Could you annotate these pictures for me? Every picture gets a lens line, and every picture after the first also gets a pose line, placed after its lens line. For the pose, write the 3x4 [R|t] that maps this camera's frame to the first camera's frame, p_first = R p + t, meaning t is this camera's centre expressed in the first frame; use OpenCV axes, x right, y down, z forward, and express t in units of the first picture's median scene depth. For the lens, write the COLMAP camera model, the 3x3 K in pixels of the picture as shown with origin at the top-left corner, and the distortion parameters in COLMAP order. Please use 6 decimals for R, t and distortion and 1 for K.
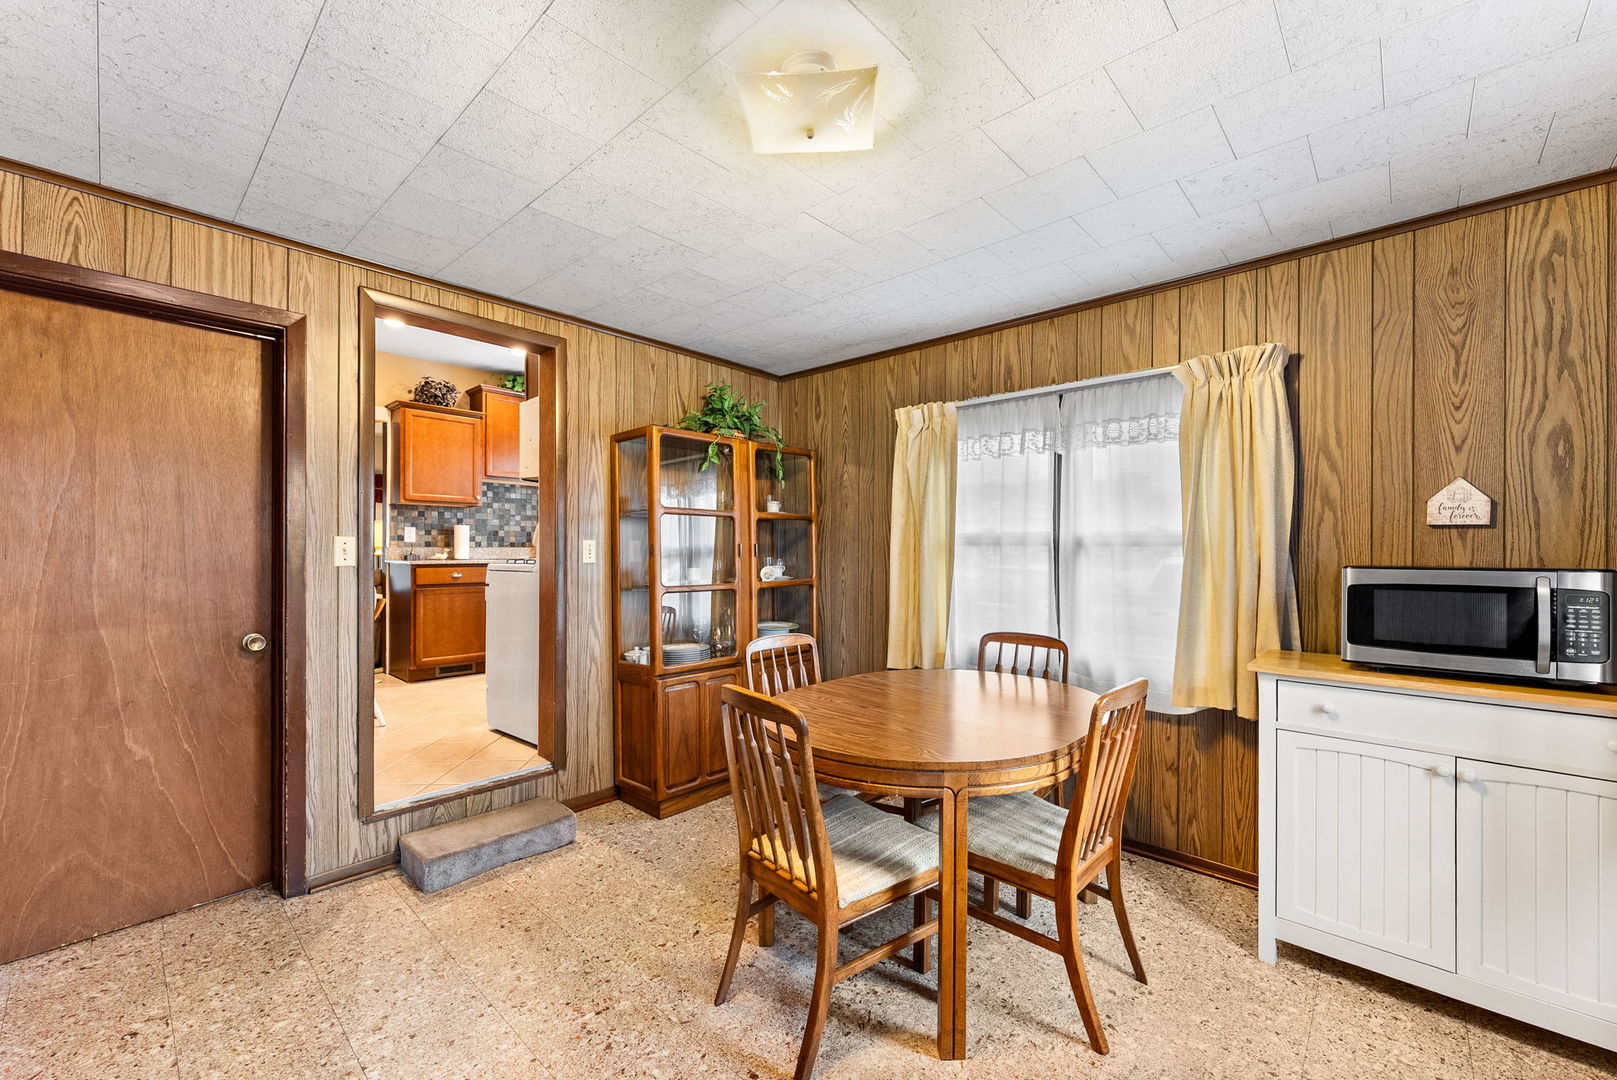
lens RADIAL K [[647.4, 0, 806.0], [0, 647.4, 545.1], [0, 0, 1]] dist [-0.000500, -0.000012]
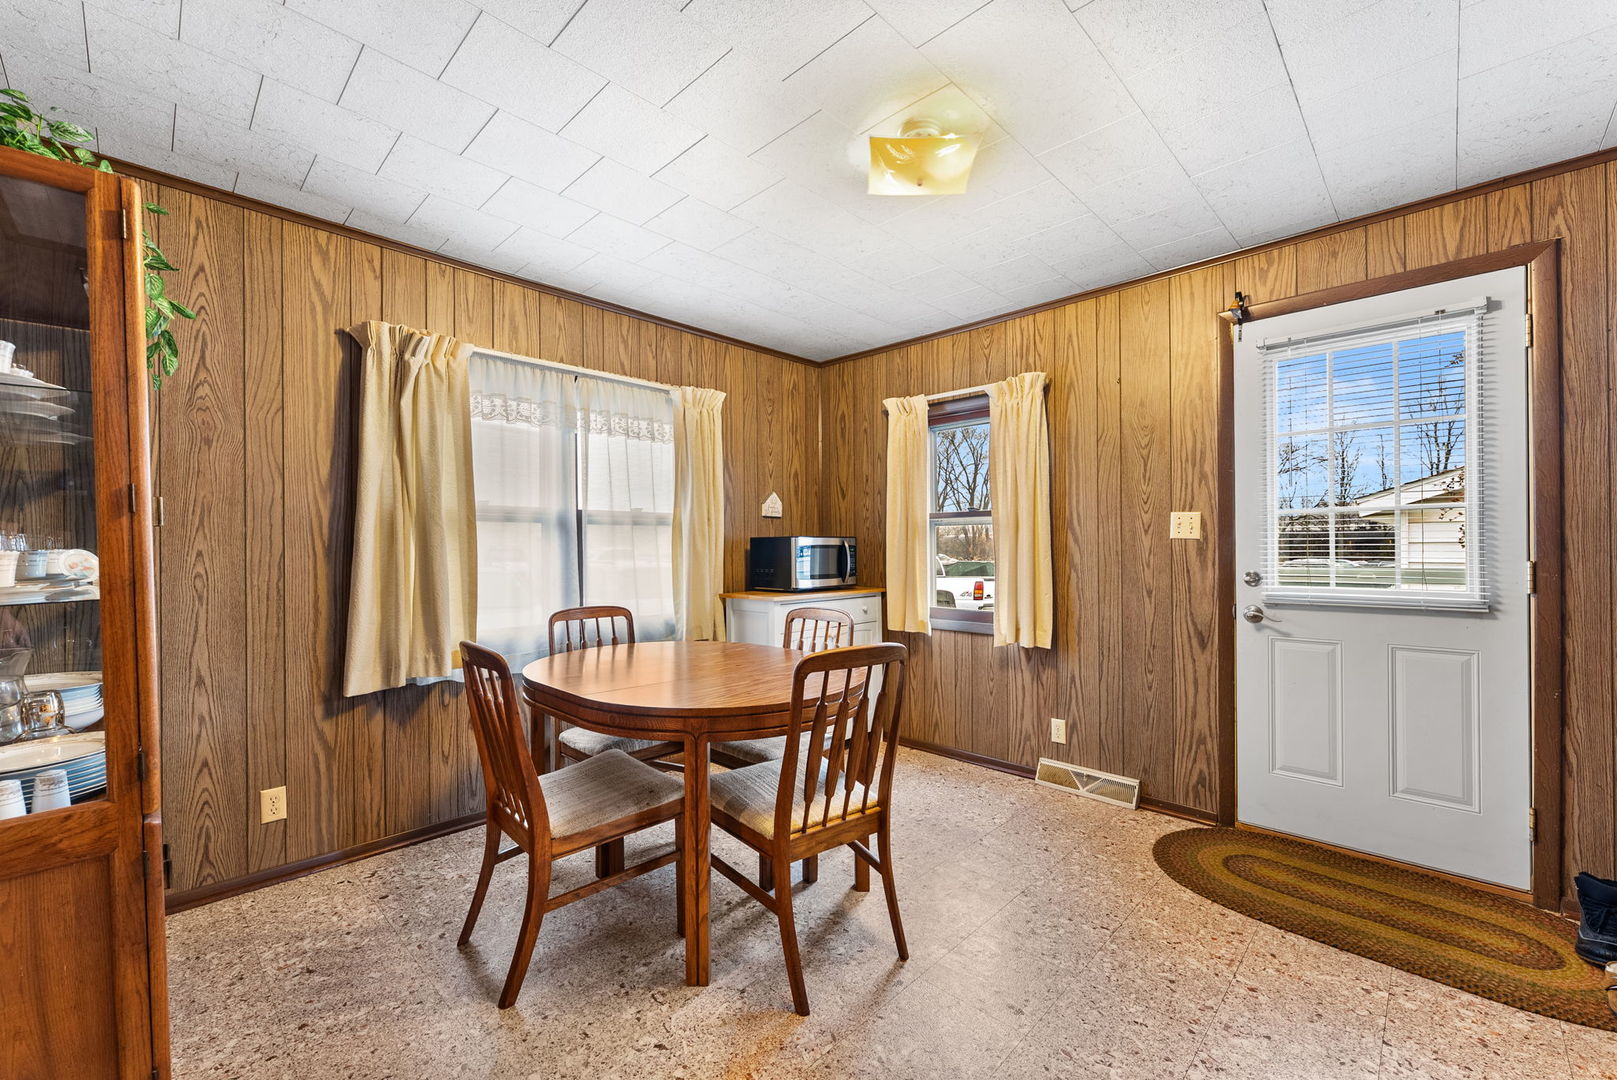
lens RADIAL K [[647.4, 0, 806.0], [0, 647.4, 545.1], [0, 0, 1]] dist [-0.000500, -0.000012]
pose [[0.030949, -0.003978, 0.999513, -0.648862], [-0.003405, 0.999986, 0.004085, 0.033305], [-0.999515, -0.003529, 0.030935, 0.609093]]
